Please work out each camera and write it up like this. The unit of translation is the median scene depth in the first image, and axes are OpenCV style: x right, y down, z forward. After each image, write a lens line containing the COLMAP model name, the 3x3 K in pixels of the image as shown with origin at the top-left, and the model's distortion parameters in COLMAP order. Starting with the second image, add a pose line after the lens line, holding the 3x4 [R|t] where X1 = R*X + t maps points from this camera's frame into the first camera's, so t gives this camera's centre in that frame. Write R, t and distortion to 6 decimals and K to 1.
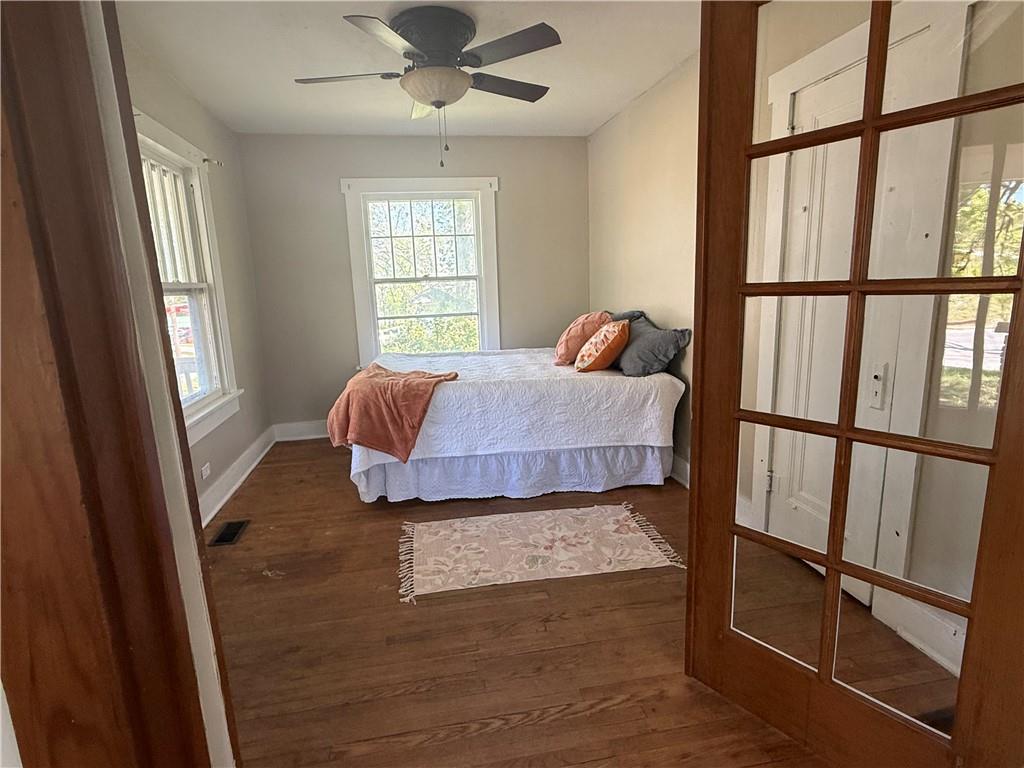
lens RADIAL K [[529.0, 0, 505.3], [0, 529.0, 380.2], [0, 0, 1]] dist [0.001658, 0.000698]
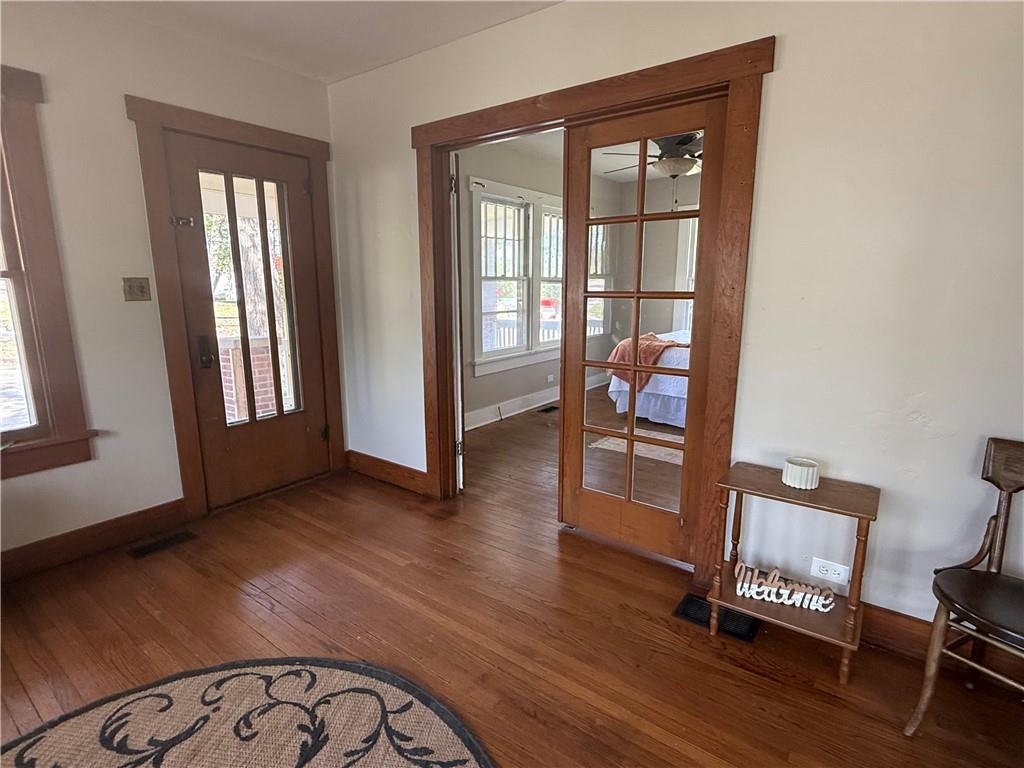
lens RADIAL K [[529.0, 0, 510.9], [0, 529.0, 375.4], [0, 0, 1]] dist [0.001658, 0.000698]
pose [[0.688670, 0.175663, -0.703474, 0.696045], [-0.167654, 0.982495, 0.081211, 0.042327], [0.705426, 0.062012, 0.706066, -0.431940]]
